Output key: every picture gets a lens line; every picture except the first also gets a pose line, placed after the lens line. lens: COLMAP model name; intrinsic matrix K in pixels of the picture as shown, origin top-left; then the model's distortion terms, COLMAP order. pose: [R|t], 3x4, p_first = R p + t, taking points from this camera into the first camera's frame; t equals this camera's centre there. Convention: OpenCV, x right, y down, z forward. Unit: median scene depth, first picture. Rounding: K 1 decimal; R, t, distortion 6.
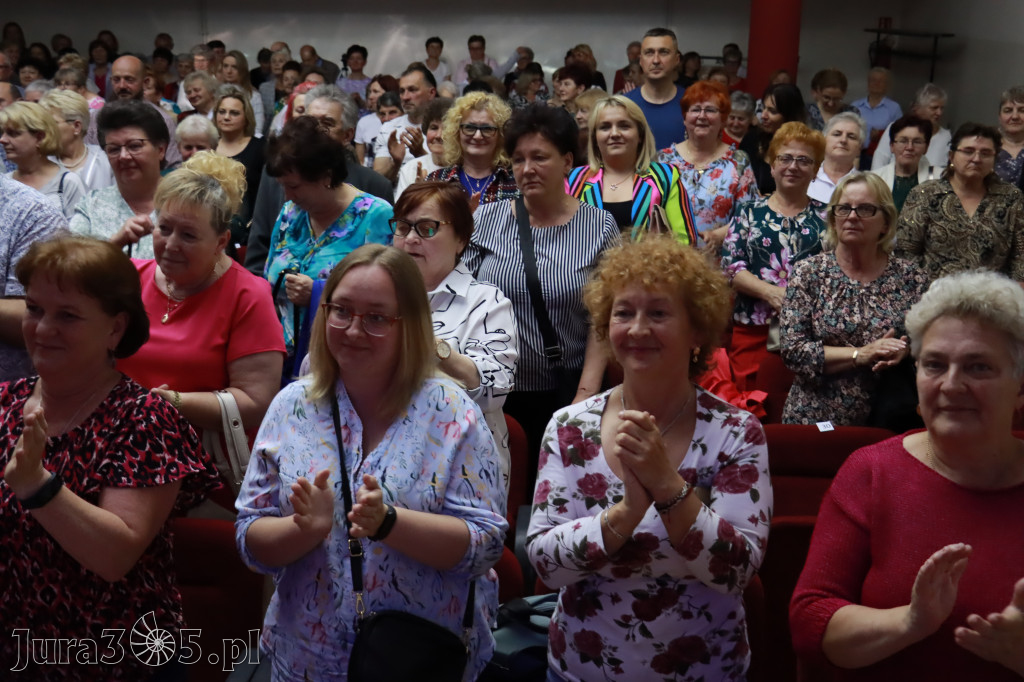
lens RADIAL K [[1385.1, 0, 512.0], [0, 1385.1, 341.0], [0, 0, 1]] dist [0.096262, -0.026171]
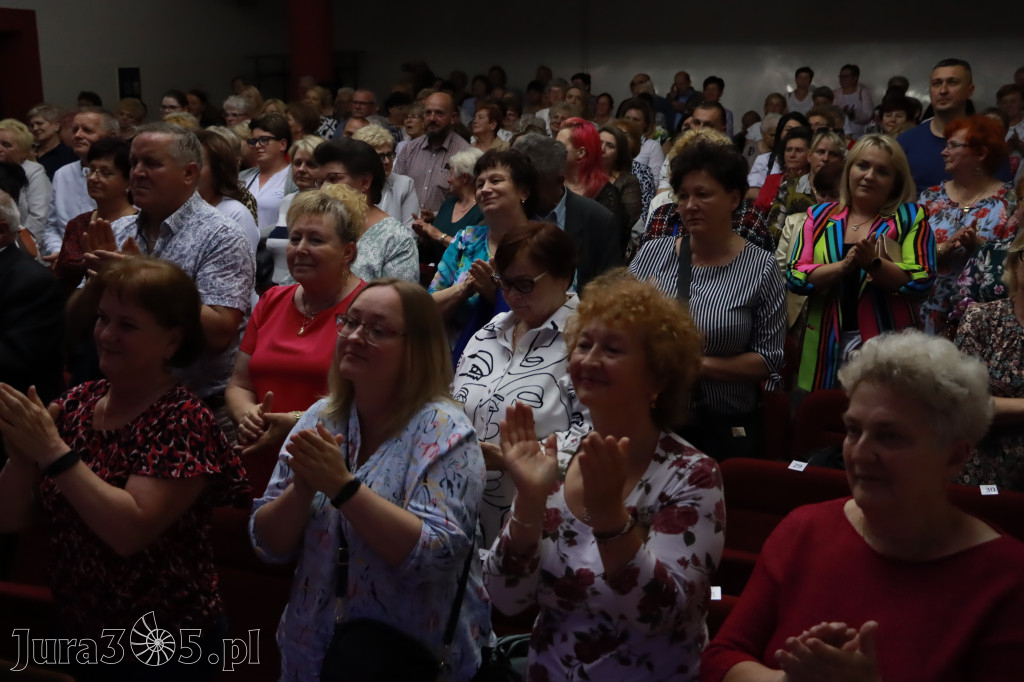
lens RADIAL K [[1385.1, 0, 512.0], [0, 1385.1, 341.0], [0, 0, 1]] dist [0.096262, -0.026171]
pose [[0.953504, 0.053173, -0.296651, 0.243655], [-0.059031, 0.998198, -0.010816, -0.008822], [0.295542, 0.027825, 0.954925, 0.001735]]
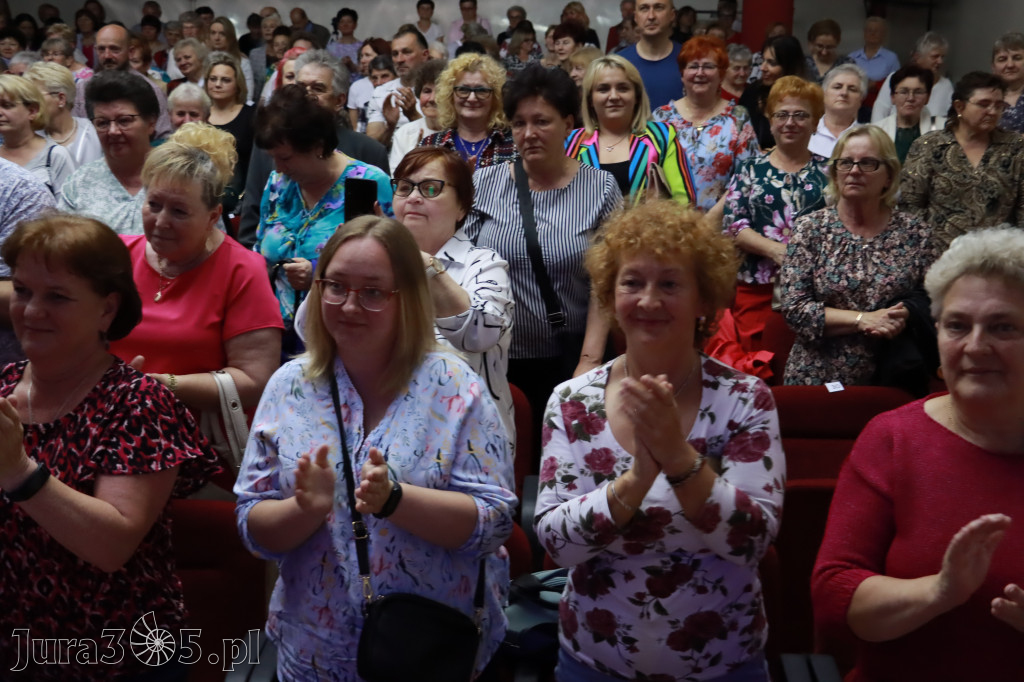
lens RADIAL K [[1395.3, 0, 525.0], [0, 1395.3, 340.4], [0, 0, 1]] dist [-0.015119, 0.715347]
pose [[0.999534, -0.029444, 0.008041, -0.000594], [0.029216, 0.999204, 0.027178, -0.004747], [-0.008834, -0.026930, 0.999598, 0.016248]]
